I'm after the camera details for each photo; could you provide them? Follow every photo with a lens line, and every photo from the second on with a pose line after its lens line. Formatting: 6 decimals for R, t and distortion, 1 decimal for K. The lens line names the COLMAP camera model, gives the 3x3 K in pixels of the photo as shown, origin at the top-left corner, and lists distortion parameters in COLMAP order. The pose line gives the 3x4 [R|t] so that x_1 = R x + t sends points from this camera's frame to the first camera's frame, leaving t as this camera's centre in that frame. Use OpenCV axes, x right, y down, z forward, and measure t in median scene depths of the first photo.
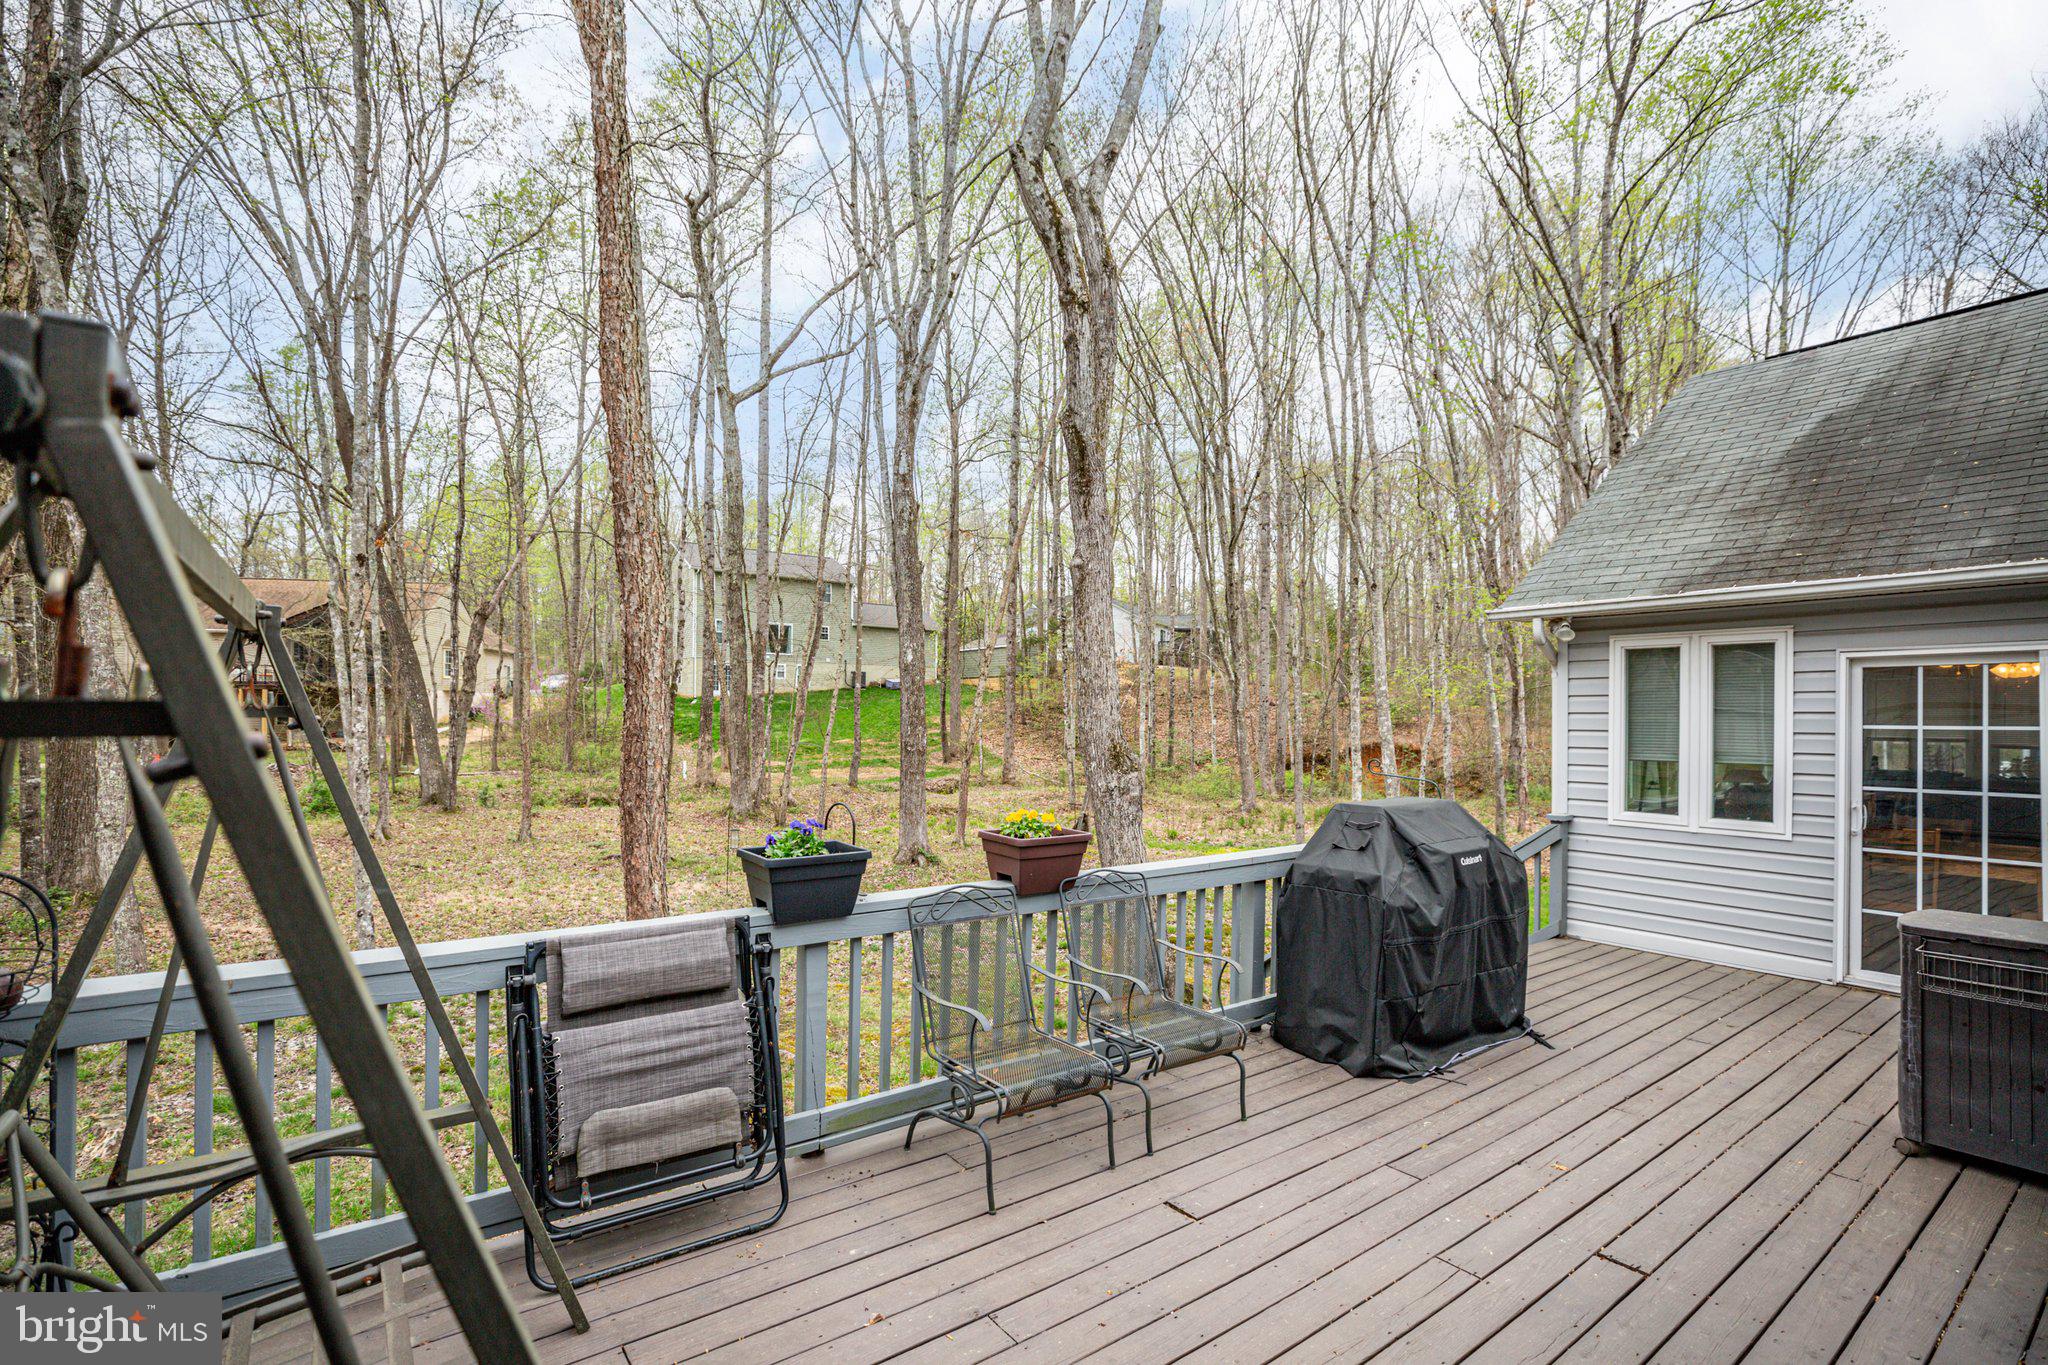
lens RADIAL K [[926.0, 0, 1017.5], [0, 926.0, 700.7], [0, 0, 1]] dist [0.000696, 0.001715]
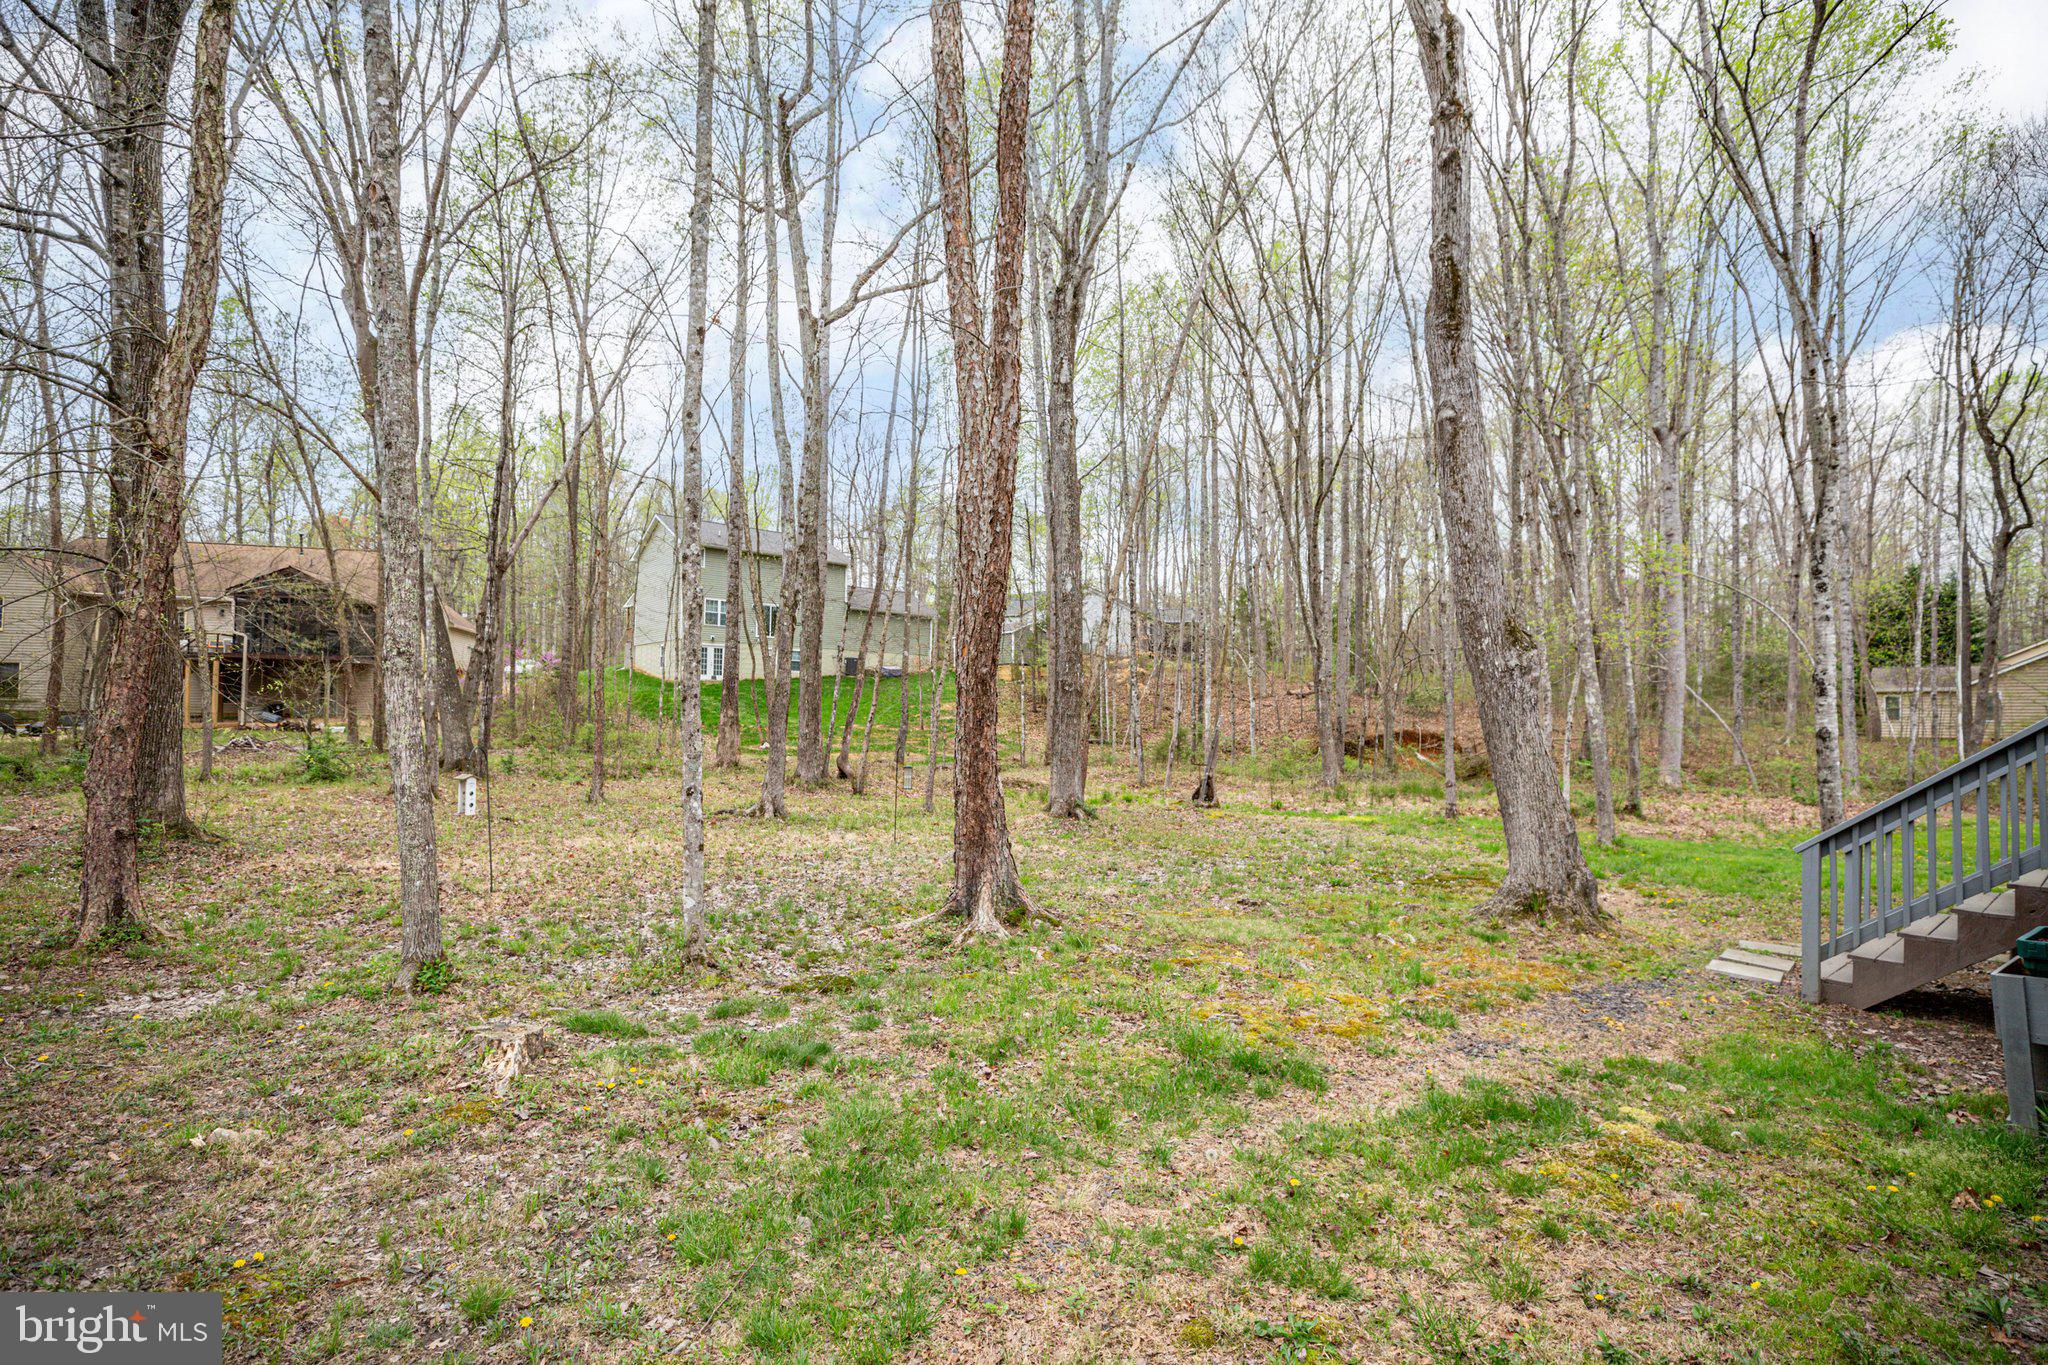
lens RADIAL K [[950.2, 0, 1029.7], [0, 950.2, 696.2], [0, 0, 1]] dist [-0.011666, 0.000154]
pose [[0.997023, 0.006619, 0.076821, -0.411731], [-0.005404, 0.999857, -0.016014, 0.137007], [-0.076916, 0.015551, 0.996916, 0.152464]]
